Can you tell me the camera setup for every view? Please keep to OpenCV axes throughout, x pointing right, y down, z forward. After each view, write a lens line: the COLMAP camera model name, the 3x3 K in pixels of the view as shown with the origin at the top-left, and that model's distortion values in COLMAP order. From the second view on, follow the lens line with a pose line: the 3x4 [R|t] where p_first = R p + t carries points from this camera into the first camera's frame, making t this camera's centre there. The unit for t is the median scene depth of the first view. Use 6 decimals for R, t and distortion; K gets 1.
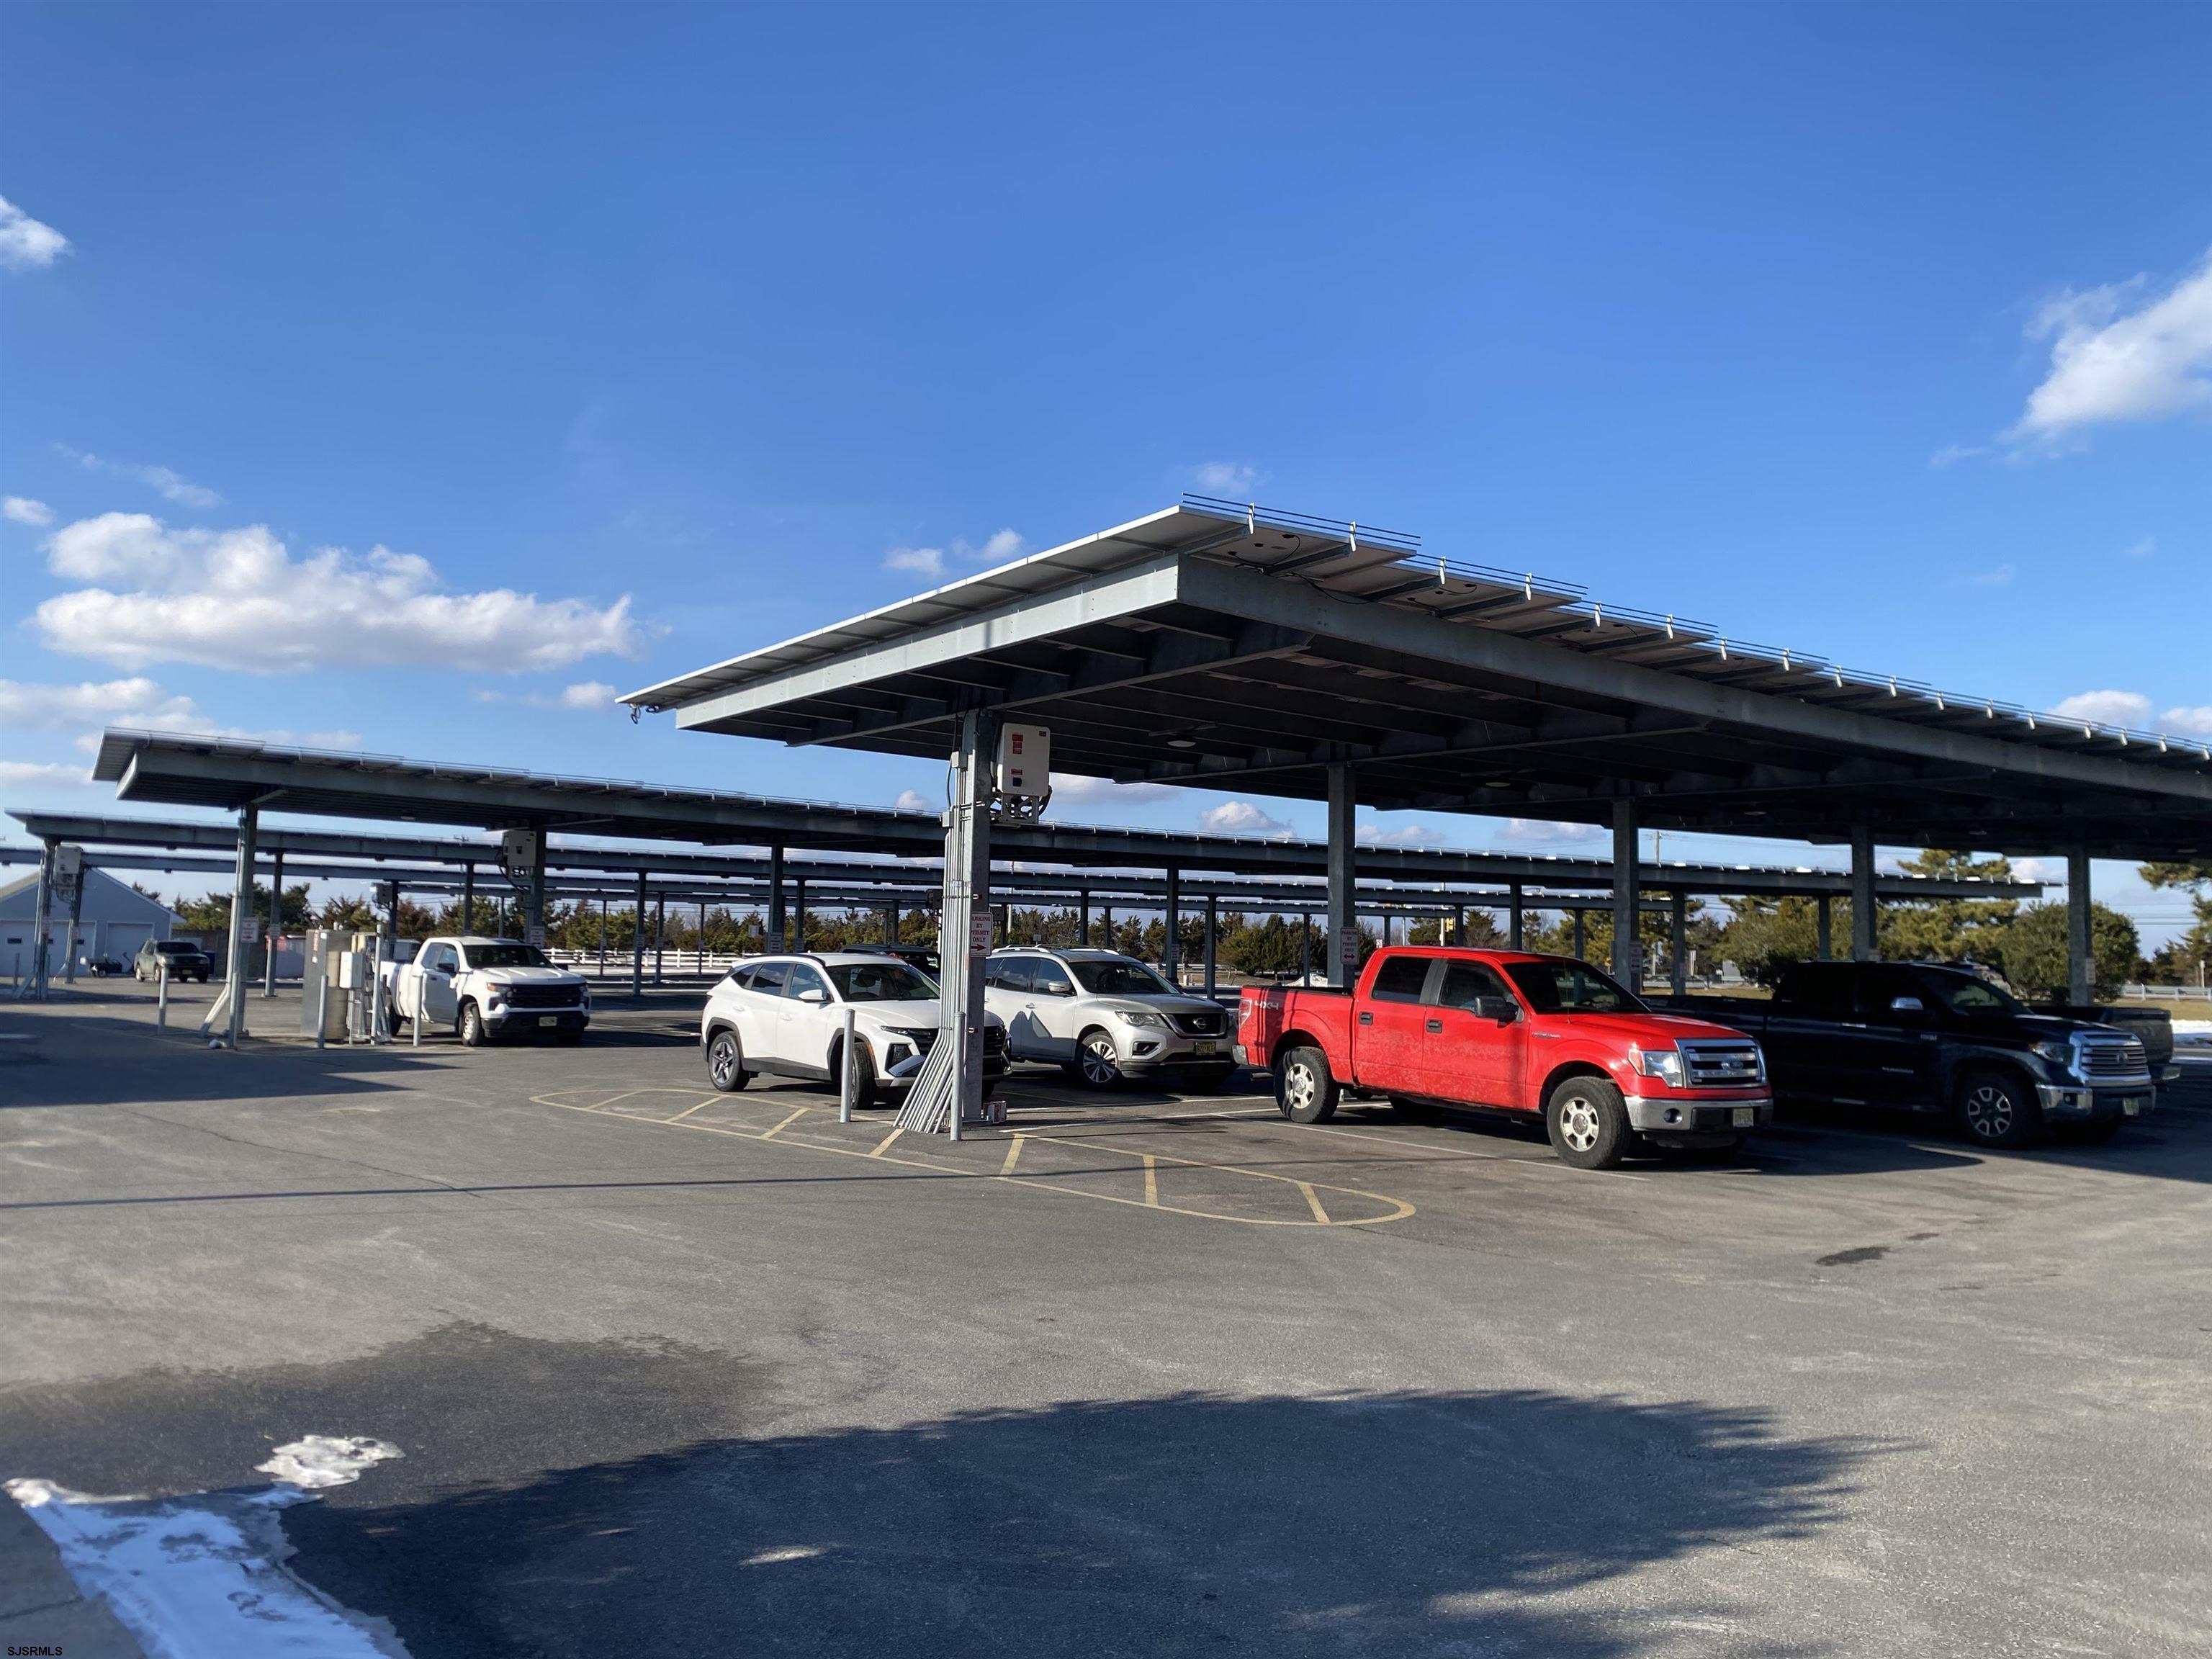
lens RADIAL K [[1728.0, 0, 1107.4], [0, 1728.0, 816.6], [0, 0, 1]] dist [0.004669, 0.003214]
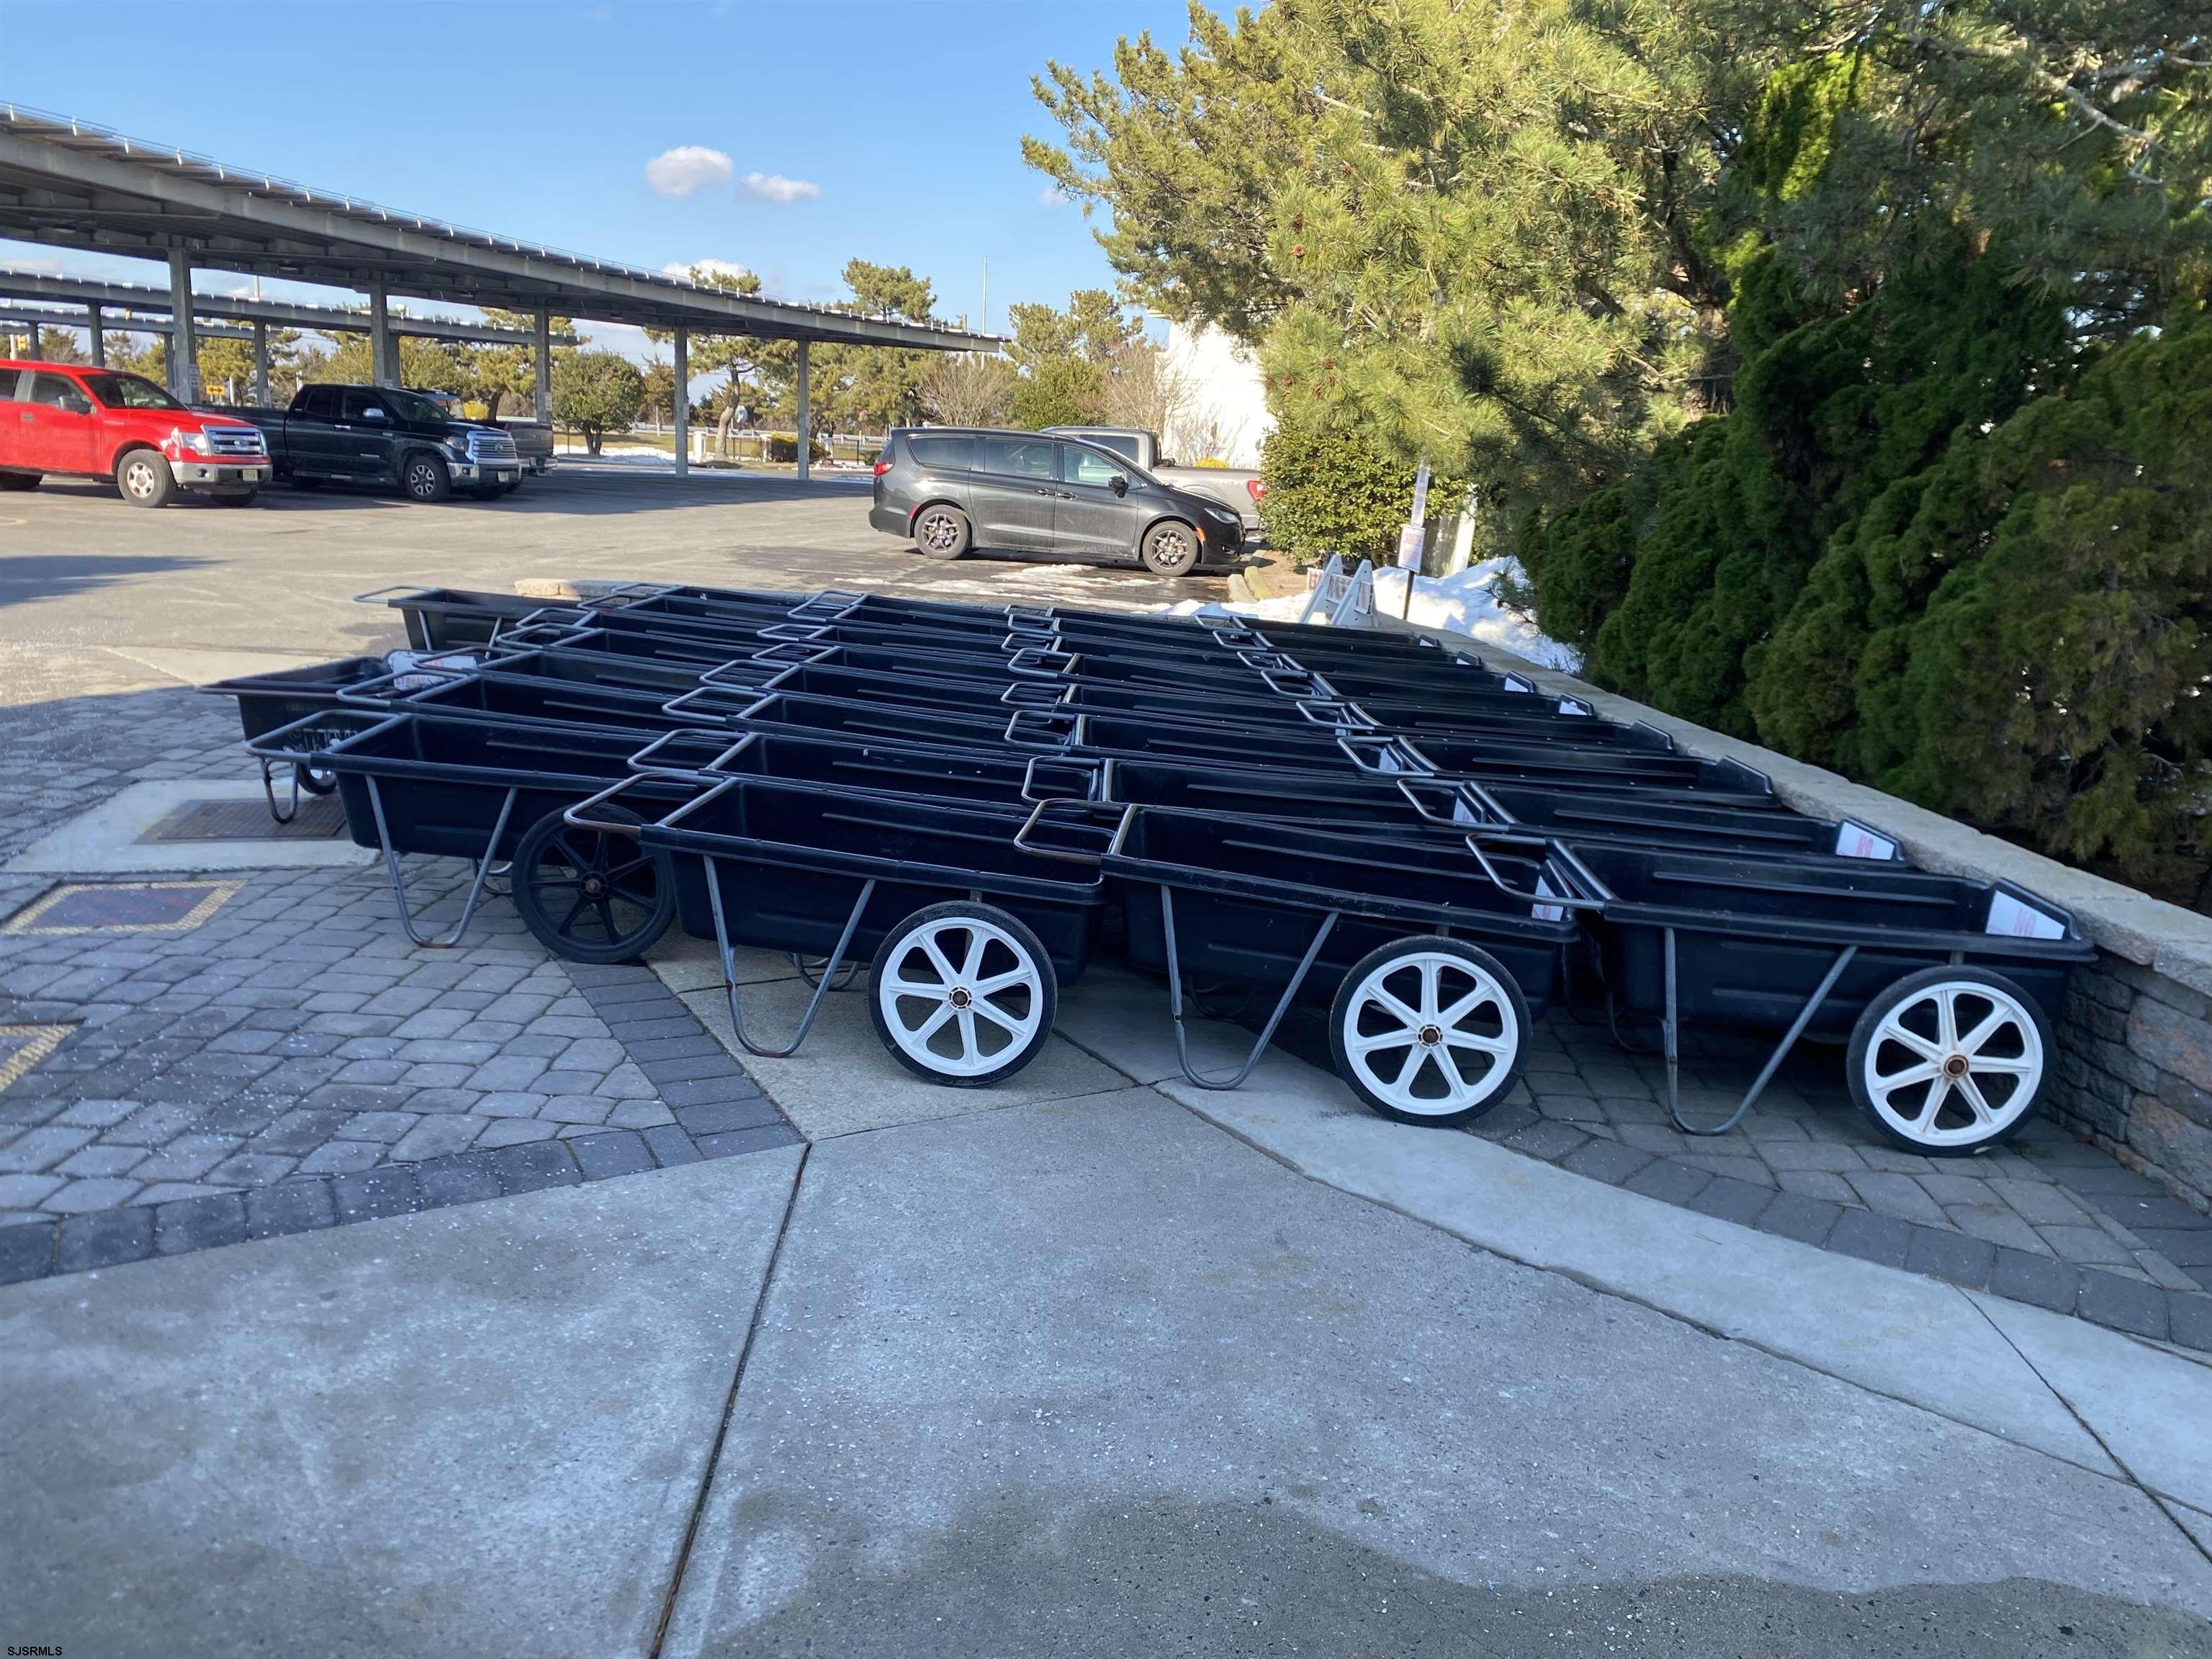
lens RADIAL K [[1728.0, 0, 1107.4], [0, 1728.0, 816.6], [0, 0, 1]] dist [0.004669, 0.003214]
pose [[0.737275, -0.127224, 0.663505, -0.137802], [-0.088017, 0.955650, 0.281044, -0.042086], [-0.669834, -0.265607, 0.693379, -0.645865]]
